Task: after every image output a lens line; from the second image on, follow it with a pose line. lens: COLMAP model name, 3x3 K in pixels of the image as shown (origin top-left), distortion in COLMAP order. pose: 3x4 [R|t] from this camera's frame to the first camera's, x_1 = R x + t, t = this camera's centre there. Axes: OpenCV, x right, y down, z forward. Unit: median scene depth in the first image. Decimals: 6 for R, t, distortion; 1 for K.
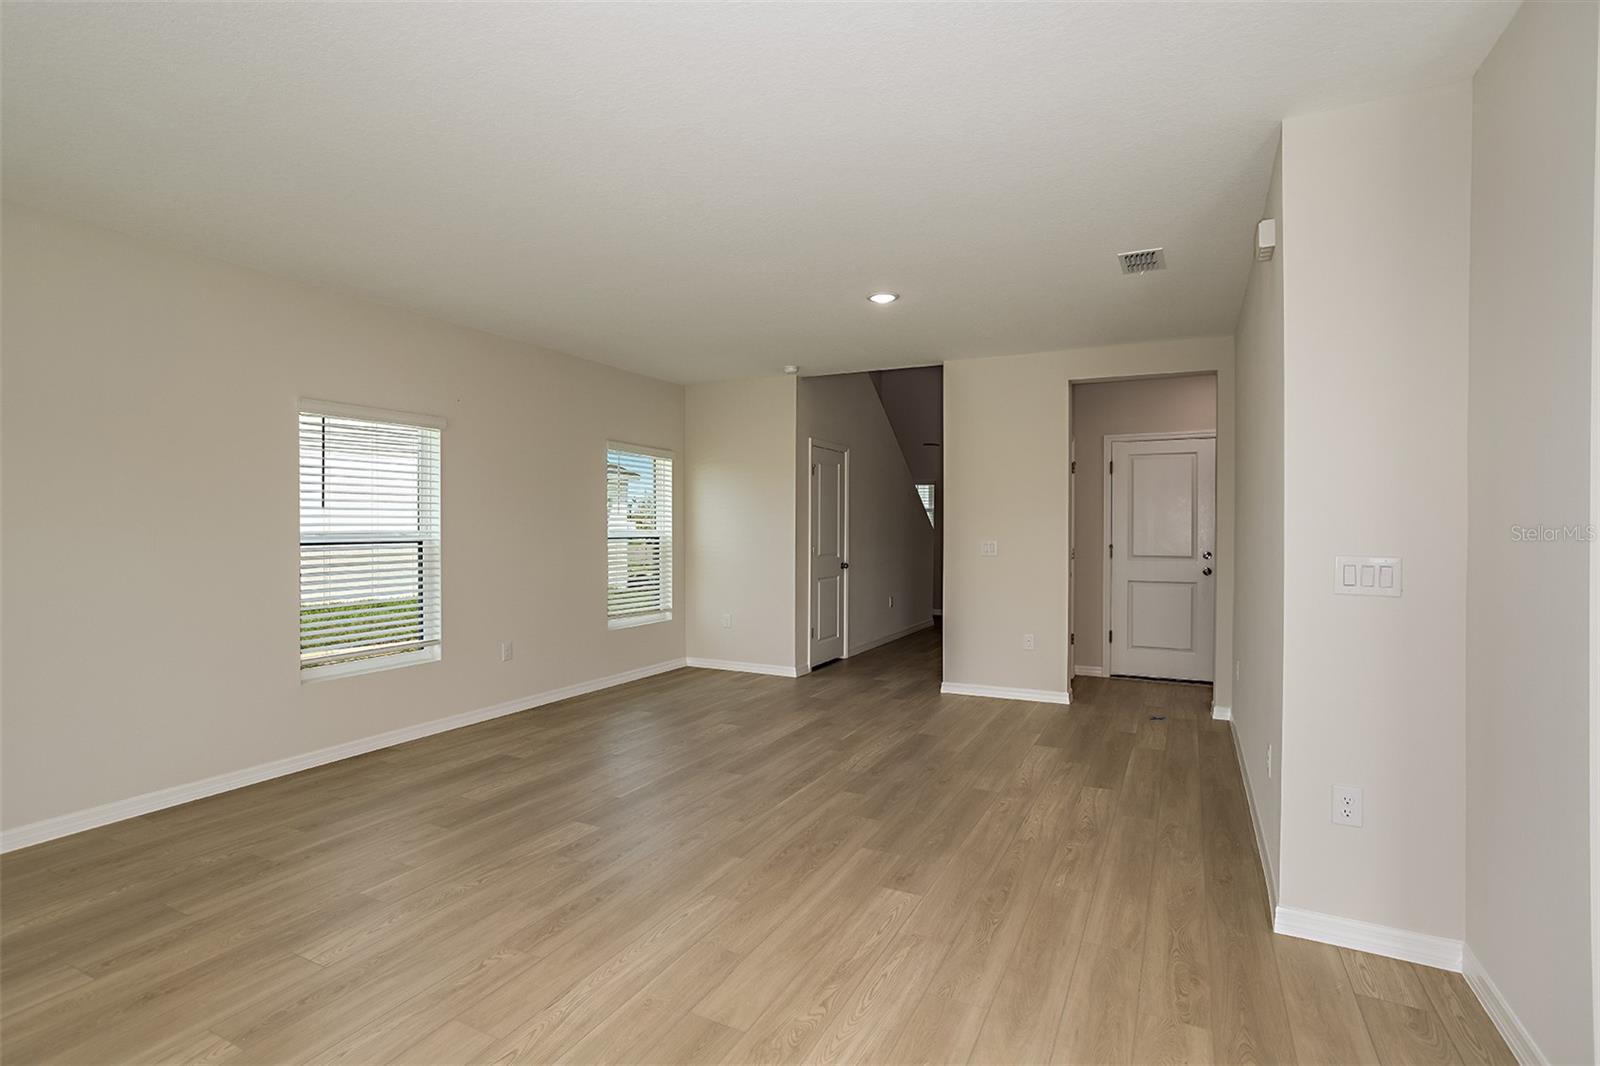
lens RADIAL K [[771.9, 0, 792.6], [0, 771.9, 527.3], [0, 0, 1]] dist [-0.047918, 0.029160]
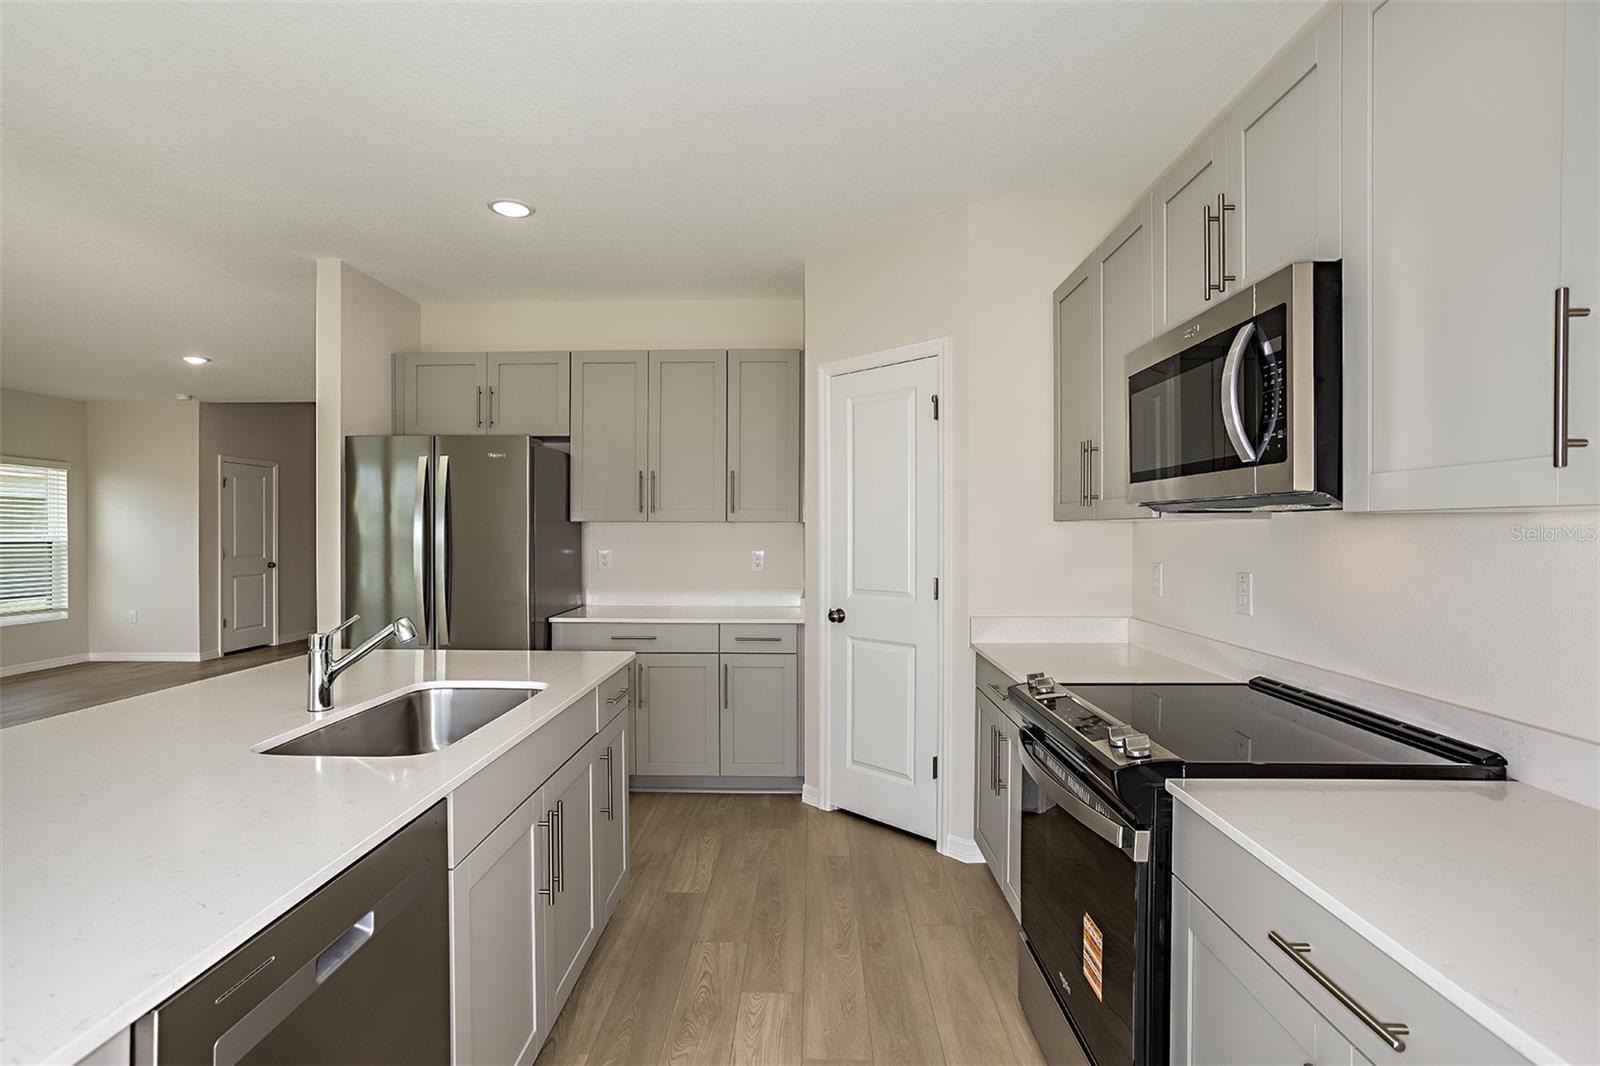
lens RADIAL K [[768.1, 0, 787.7], [0, 768.1, 532.6], [0, 0, 1]] dist [-0.043513, 0.026417]
pose [[0.902401, -0.006508, 0.430847, 0.534989], [0.005306, 0.999978, 0.003991, 0.001949], [-0.430864, -0.001315, 0.902416, -0.693854]]
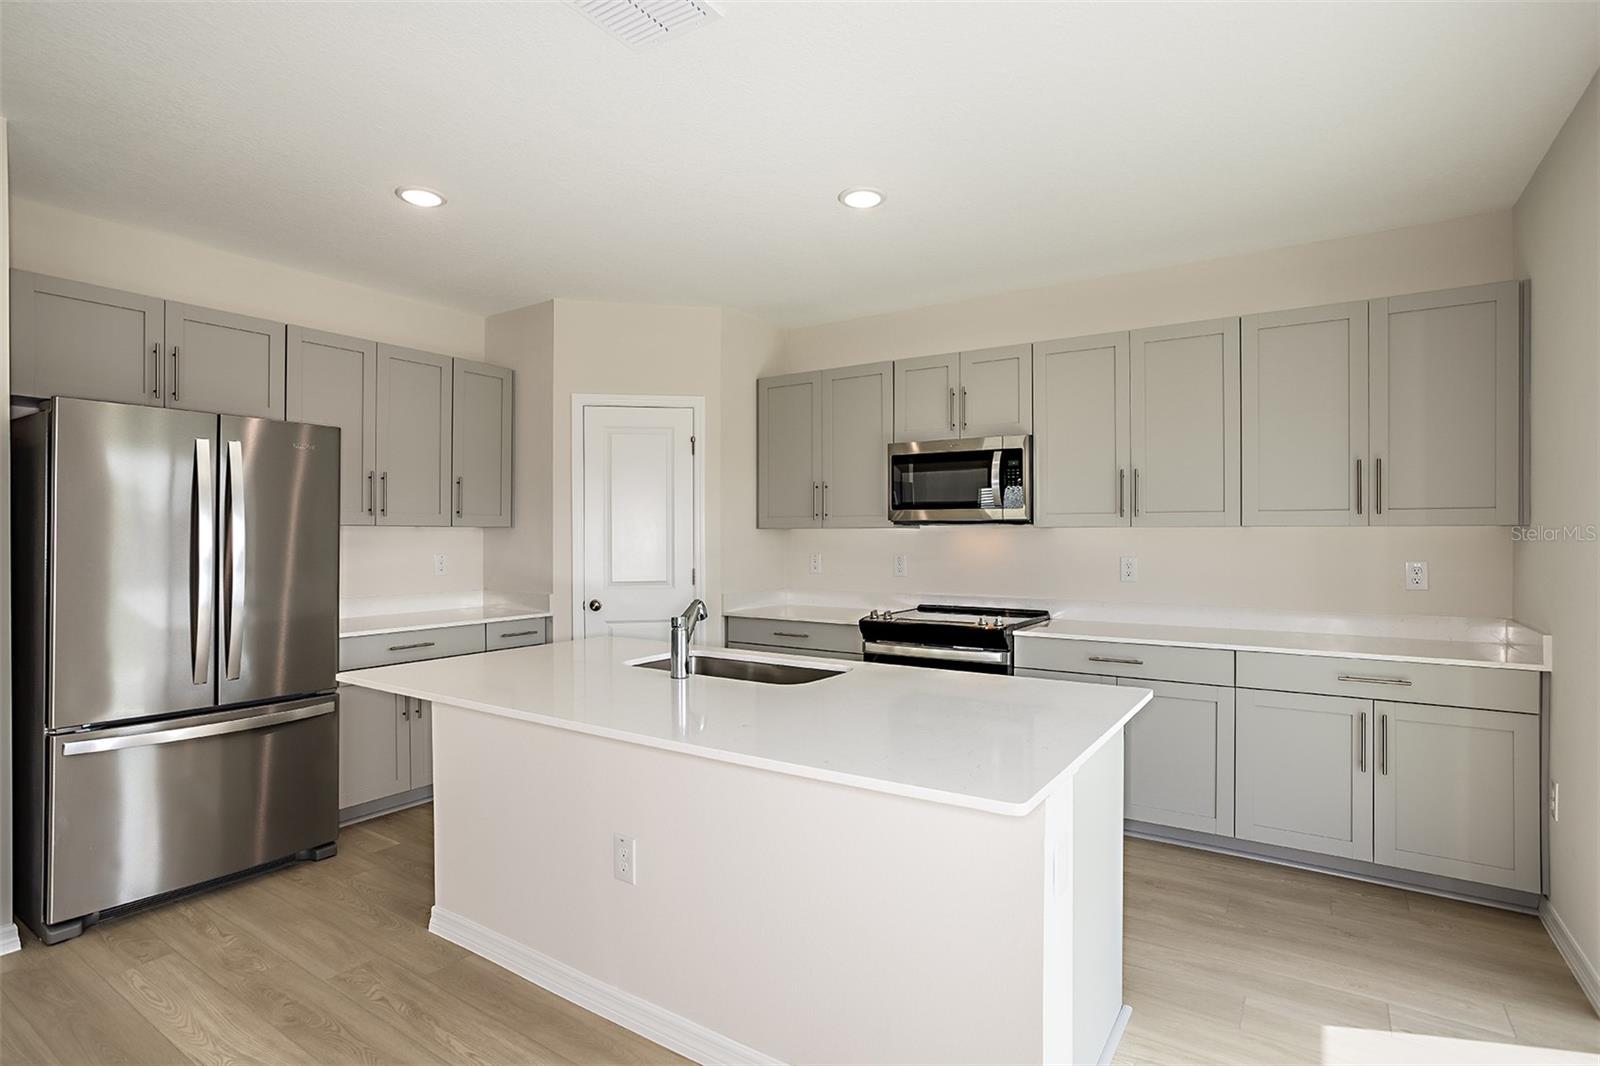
lens RADIAL K [[797.4, 0, 800.0], [0, 797.4, 533.0], [0, 0, 1]] dist [-0.048704, 0.023266]
pose [[0.115662, -0.002970, 0.993284, -0.105993], [0.003533, 0.999990, 0.002579, -0.000928], [-0.993282, 0.003211, 0.115672, -0.323136]]
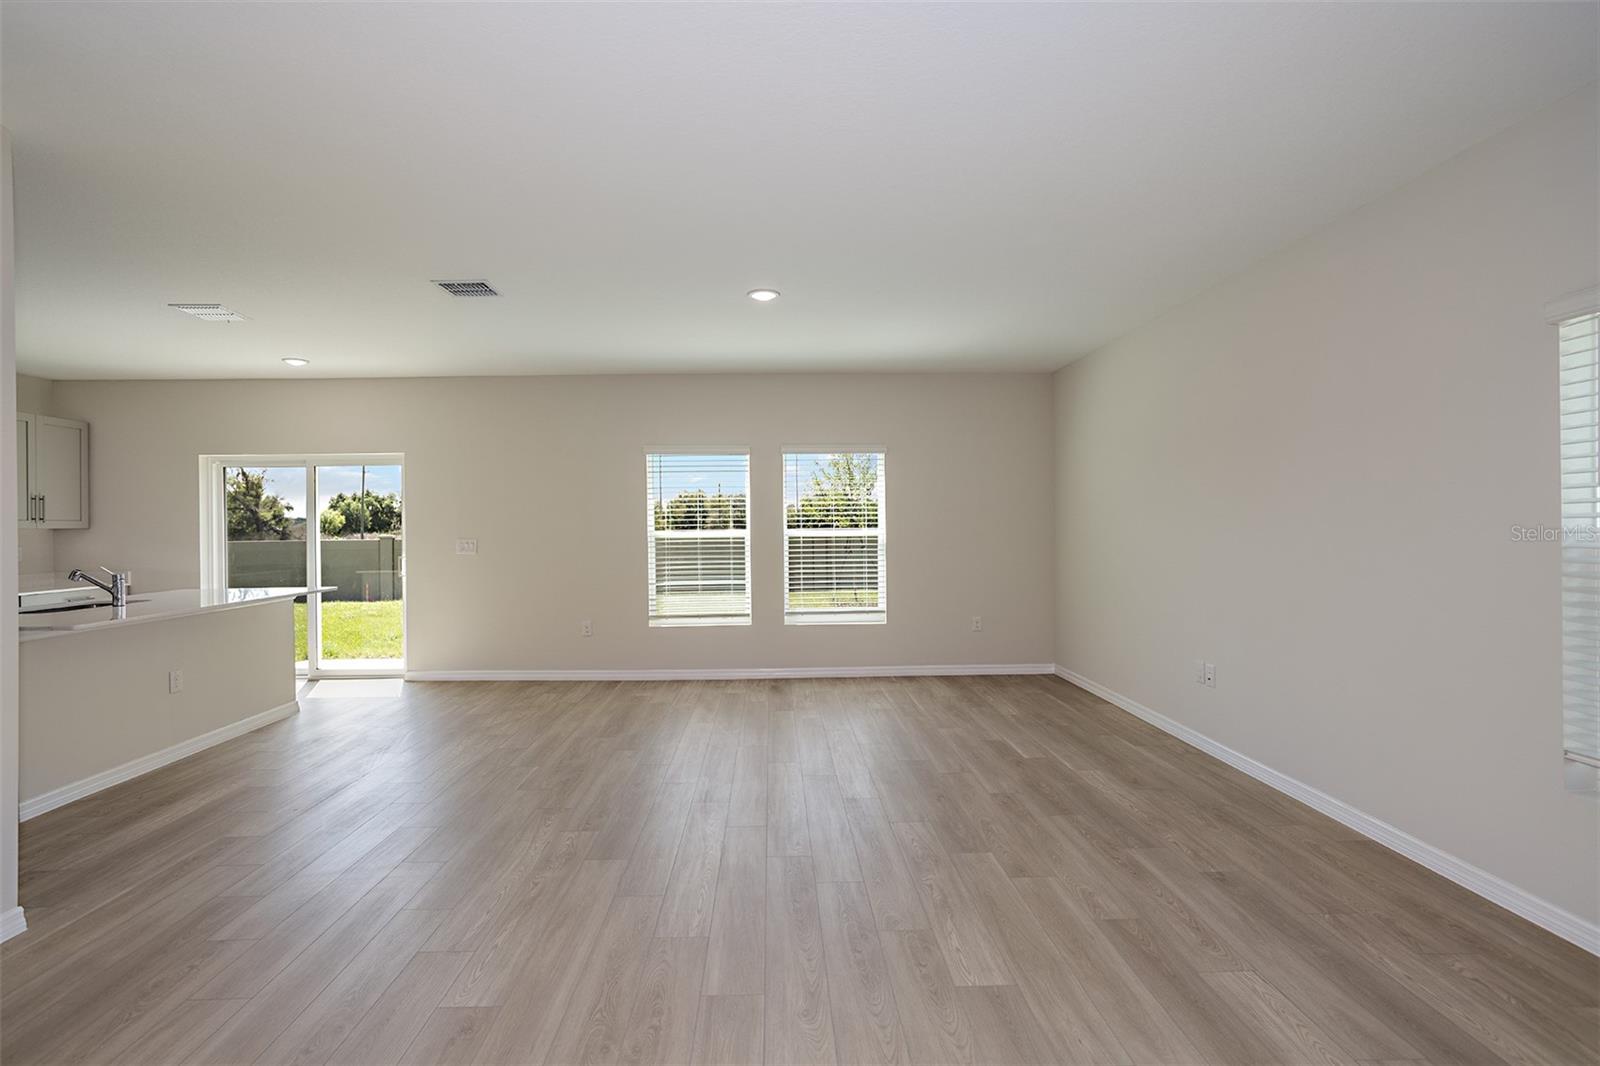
lens RADIAL K [[771.9, 0, 792.6], [0, 771.9, 527.3], [0, 0, 1]] dist [-0.047918, 0.029160]
pose [[-0.876018, 0.008872, -0.482198, 0.151969], [0.007975, 0.999961, 0.003910, -0.001247], [0.482213, -0.000420, -0.876054, 1.265881]]
